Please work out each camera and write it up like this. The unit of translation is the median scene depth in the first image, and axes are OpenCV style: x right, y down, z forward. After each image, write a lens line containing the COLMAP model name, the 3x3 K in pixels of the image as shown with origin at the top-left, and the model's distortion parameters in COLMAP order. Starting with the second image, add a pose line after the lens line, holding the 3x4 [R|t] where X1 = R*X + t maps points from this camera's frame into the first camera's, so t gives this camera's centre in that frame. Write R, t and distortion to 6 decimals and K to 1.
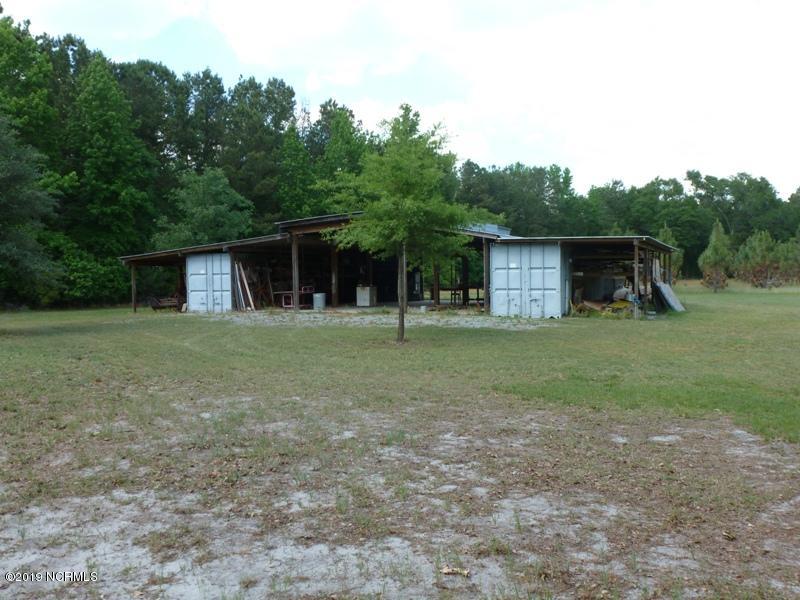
lens RADIAL K [[700.9, 0, 400.0], [0, 700.9, 300.0], [0, 0, 1]] dist [-0.068561, -0.001737]
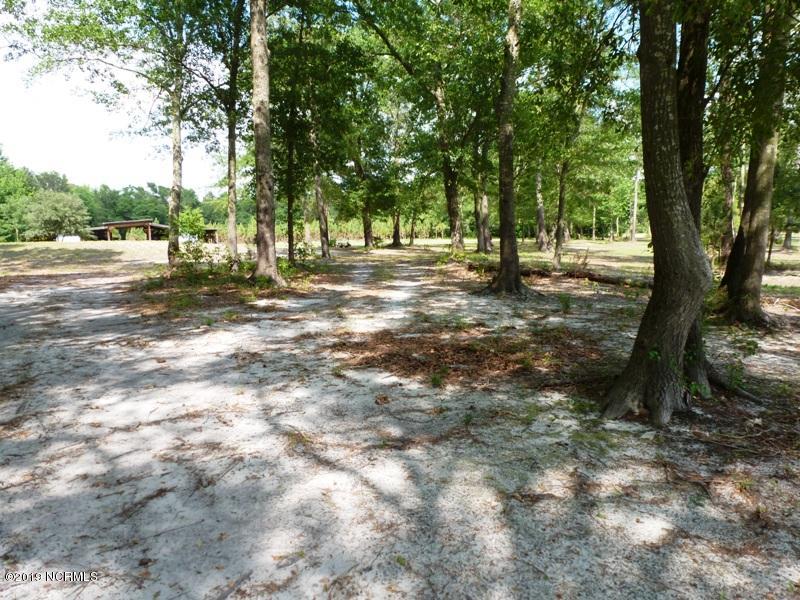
lens RADIAL K [[569.5, 0, 400.0], [0, 569.5, 300.0], [0, 0, 1]] dist [-0.044819, -0.001585]
pose [[0.622942, -0.093256, 0.776689, -0.622334], [0.048534, 0.995563, 0.080610, 0.044517], [-0.780761, -0.012520, 0.624705, -0.742709]]
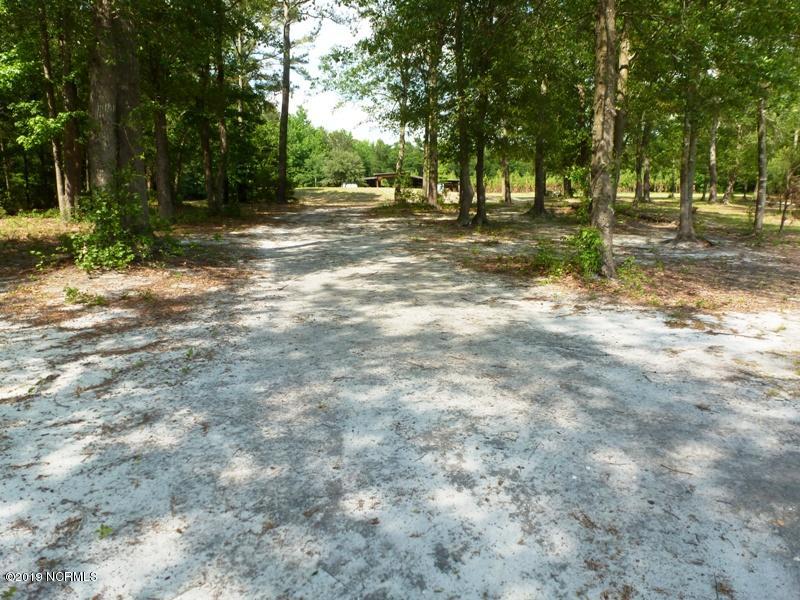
lens RADIAL K [[575.3, 0, 384.6], [0, 575.3, 302.7], [0, 0, 1]] dist [-0.057121, -0.000855]
pose [[0.911690, -0.078983, 0.403215, -0.709454], [0.018618, 0.988283, 0.151493, 0.058798], [-0.410456, -0.130607, 0.902479, -0.981990]]
